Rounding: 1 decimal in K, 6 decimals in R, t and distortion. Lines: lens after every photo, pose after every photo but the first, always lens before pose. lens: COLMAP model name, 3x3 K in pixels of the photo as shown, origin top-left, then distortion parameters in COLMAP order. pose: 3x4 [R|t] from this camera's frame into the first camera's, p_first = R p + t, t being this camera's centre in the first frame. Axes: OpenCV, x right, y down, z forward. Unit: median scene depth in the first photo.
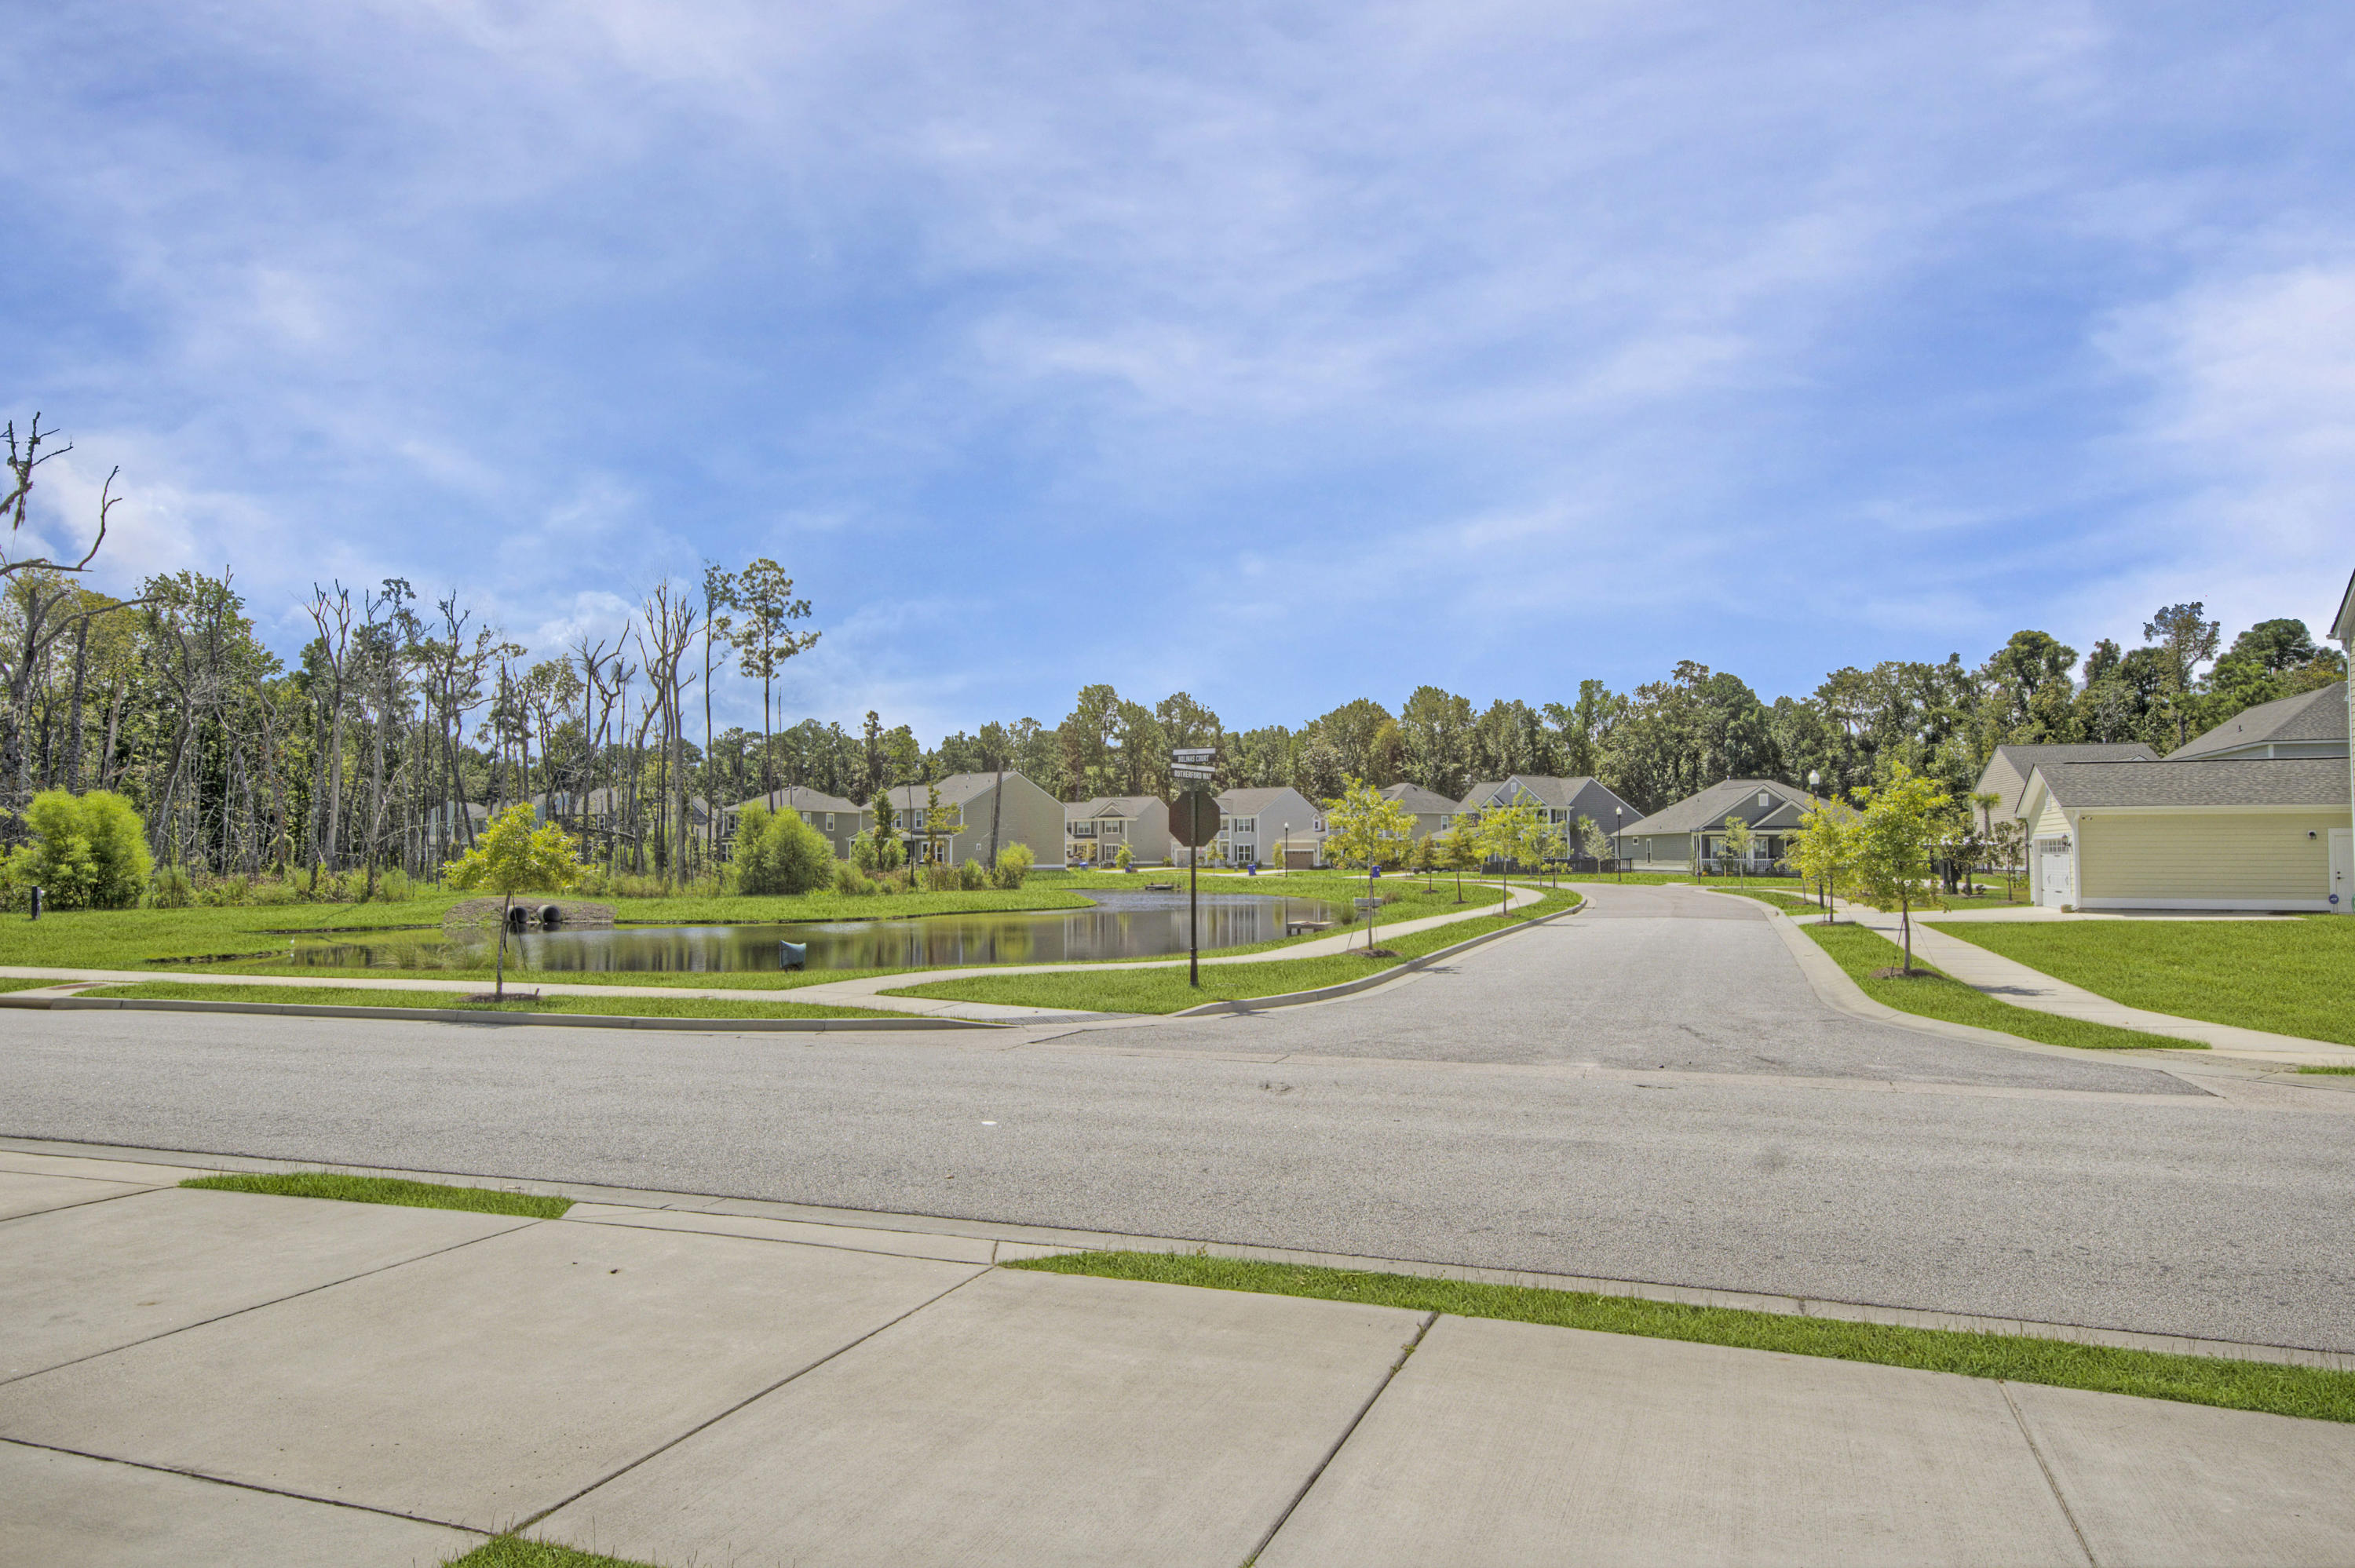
lens RADIAL K [[1477.3, 0, 1246.9], [0, 1477.3, 790.7], [0, 0, 1]] dist [-0.001468, 0.025898]
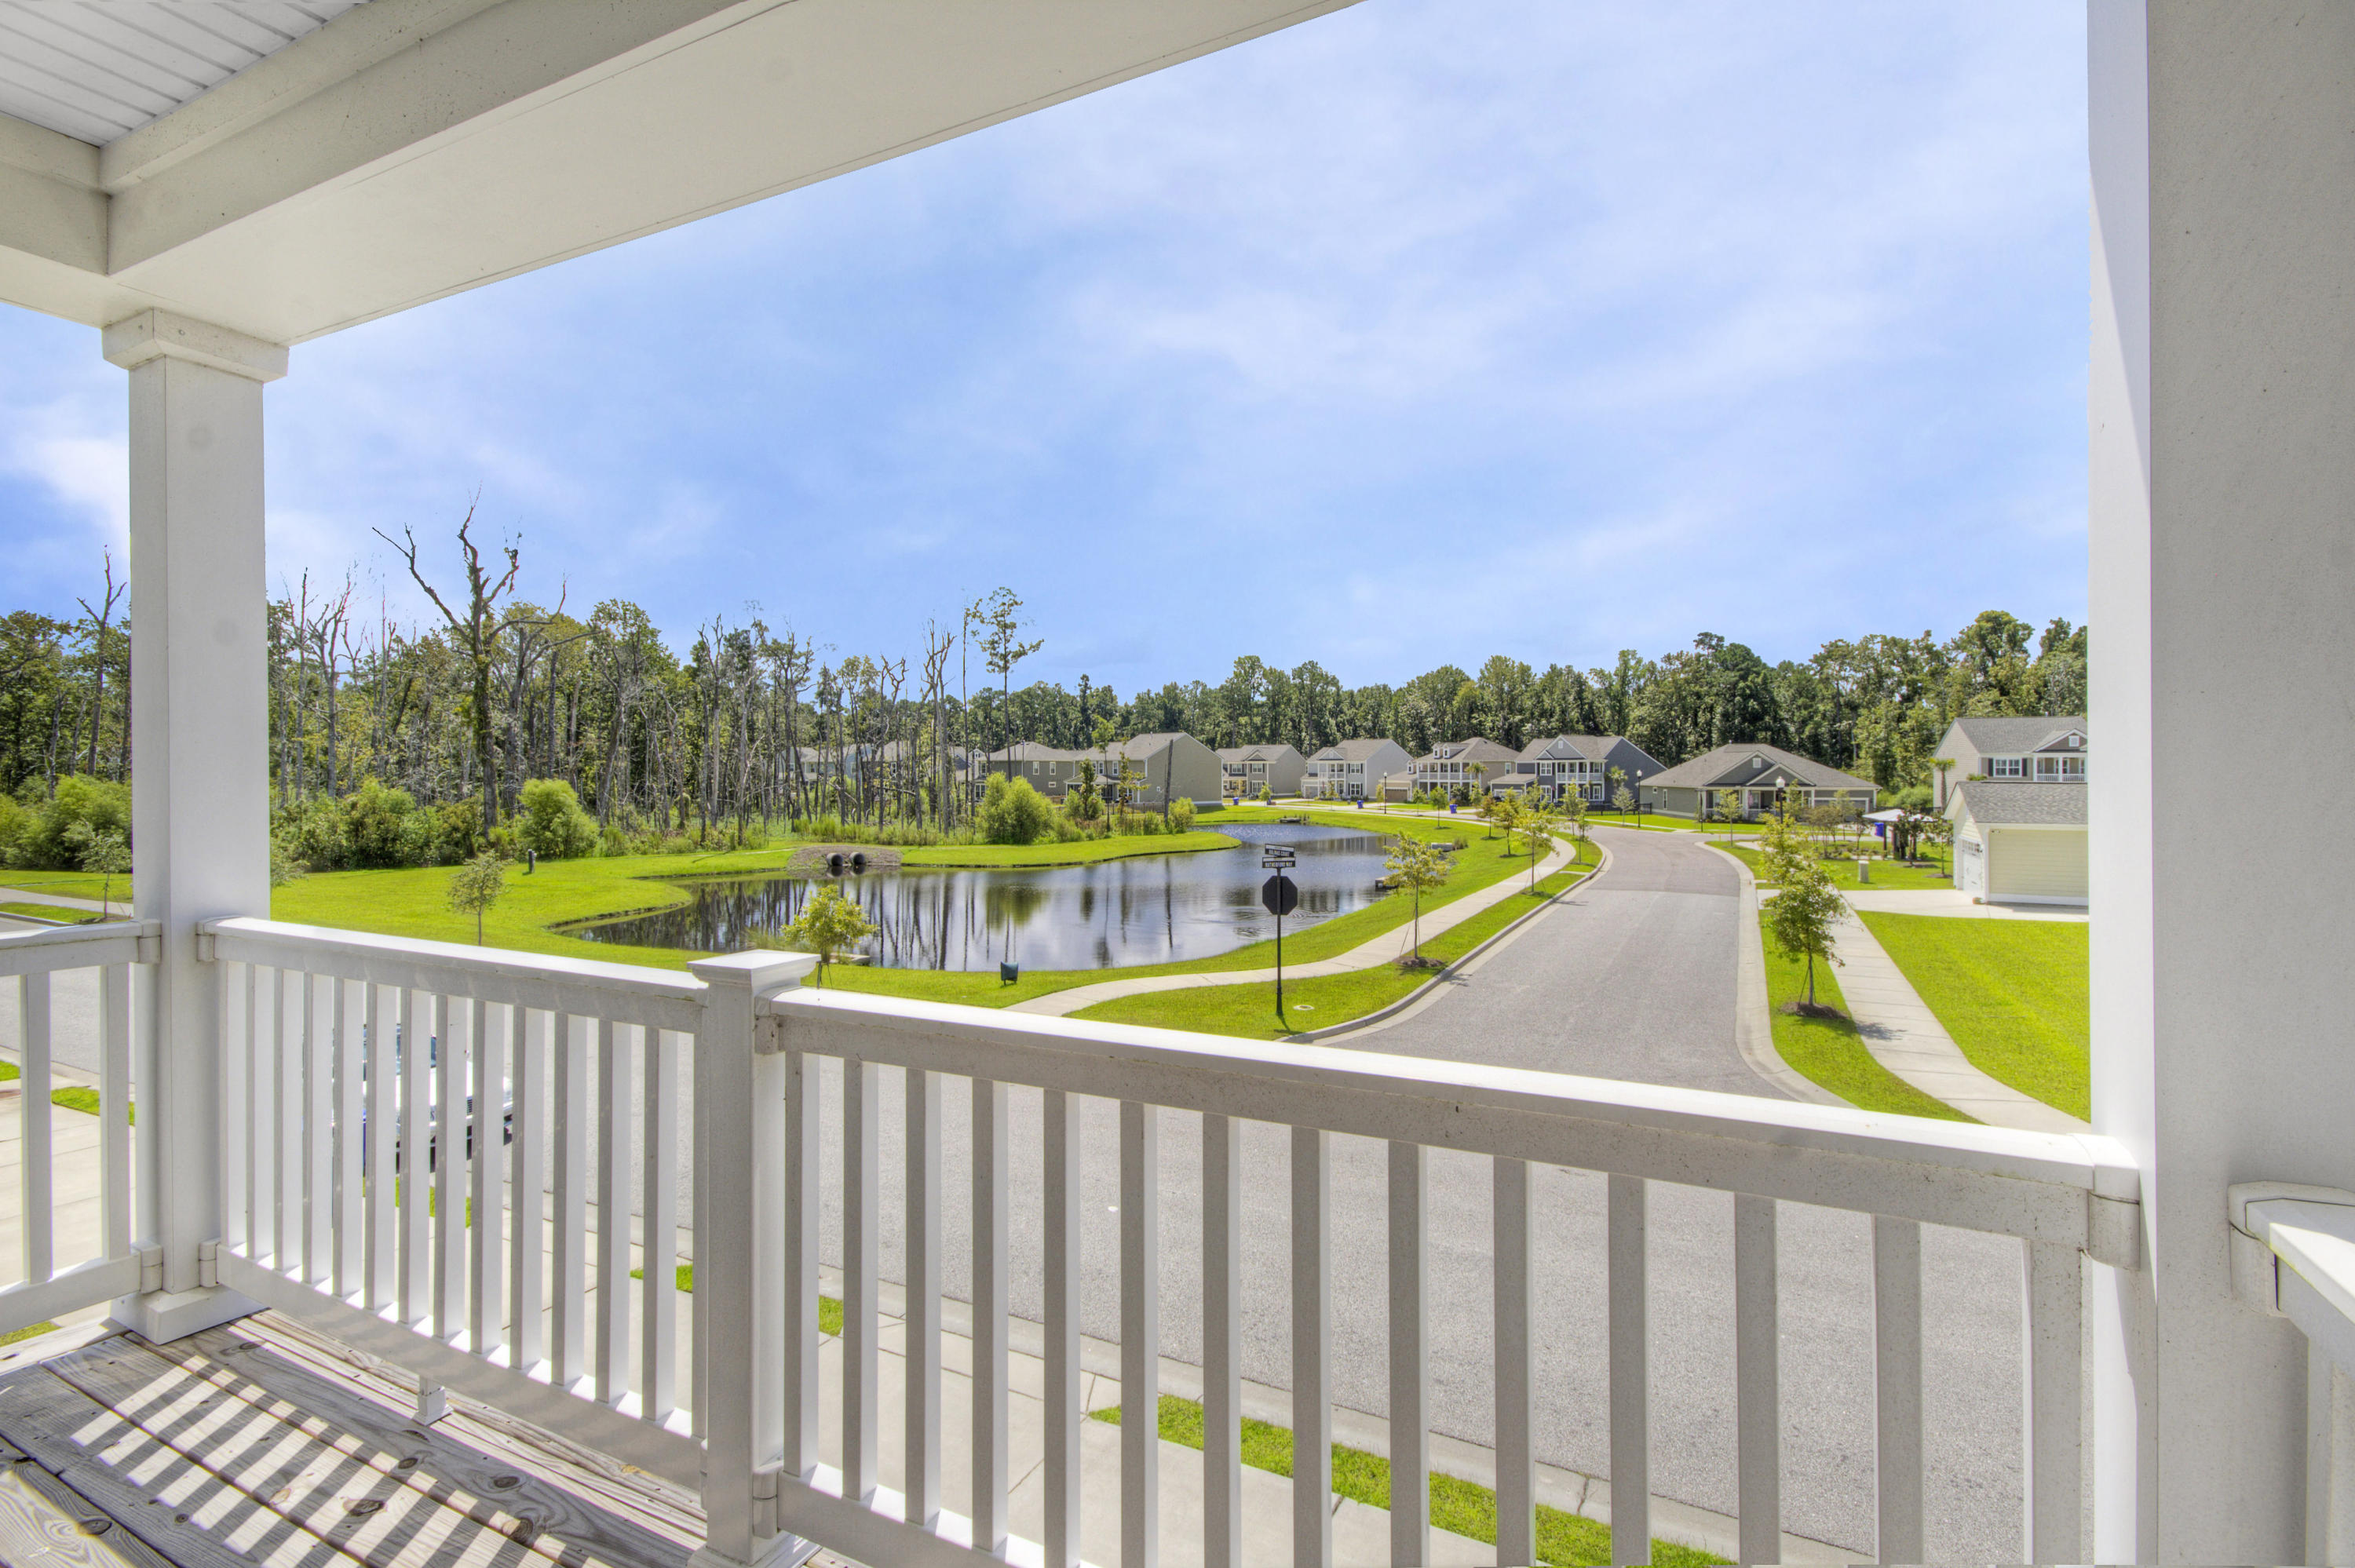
lens RADIAL K [[1104.8, 0, 1234.9], [0, 1104.8, 779.4], [0, 0, 1]] dist [0.016478, -0.003509]
pose [[0.993497, 0.002188, -0.113841, 0.044700], [0.003189, 0.998888, 0.047028, -0.151501], [0.113818, -0.047085, 0.992385, -0.060544]]
